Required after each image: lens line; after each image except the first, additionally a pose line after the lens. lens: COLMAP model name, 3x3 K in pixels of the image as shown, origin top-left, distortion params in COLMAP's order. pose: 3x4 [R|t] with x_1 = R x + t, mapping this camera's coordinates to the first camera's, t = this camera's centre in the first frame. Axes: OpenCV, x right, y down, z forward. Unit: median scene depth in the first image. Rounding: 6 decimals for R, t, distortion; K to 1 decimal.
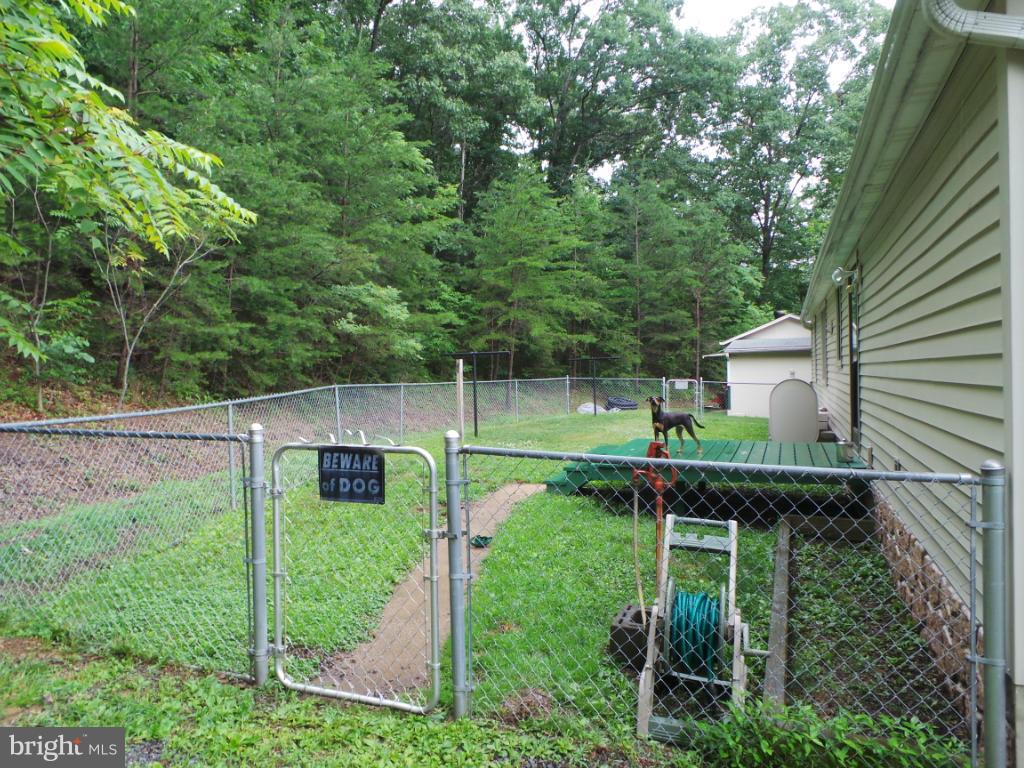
lens RADIAL K [[701.0, 0, 512.0], [0, 701.0, 384.0], [0, 0, 1]] dist [0.001245, 0.007373]
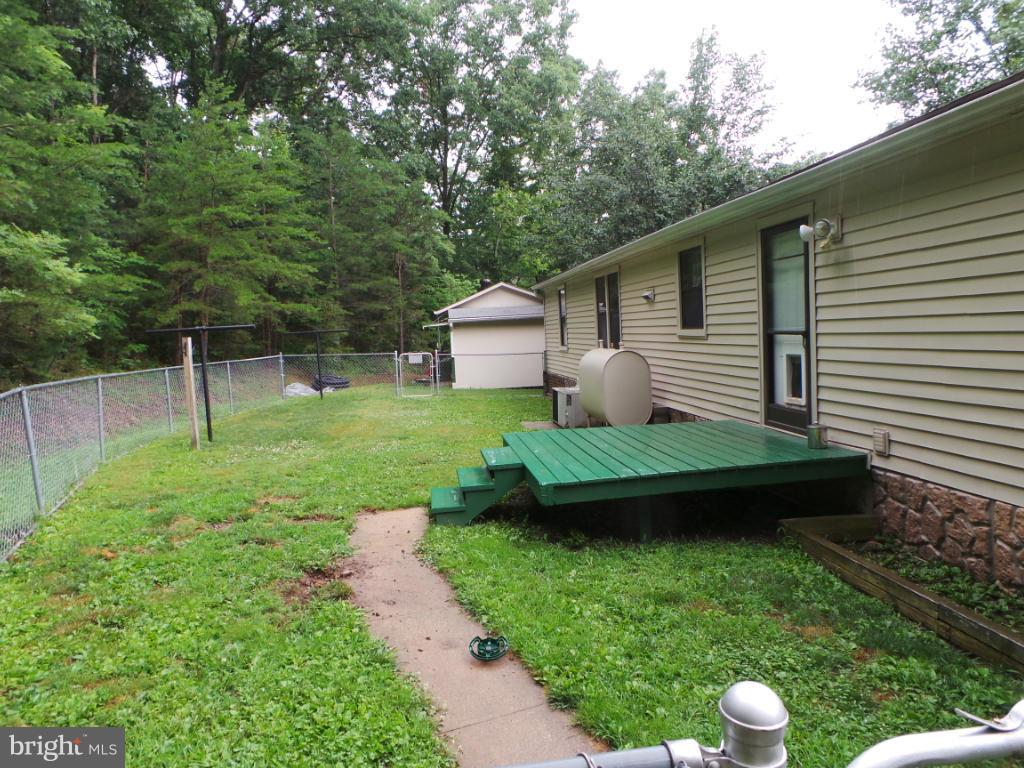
lens RADIAL K [[701.0, 0, 512.0], [0, 701.0, 384.0], [0, 0, 1]] dist [0.001245, 0.007373]
pose [[0.875065, -0.058392, 0.480471, -0.076233], [0.038163, 0.997929, 0.051774, -0.007189], [-0.482499, -0.026970, 0.875481, 0.122274]]
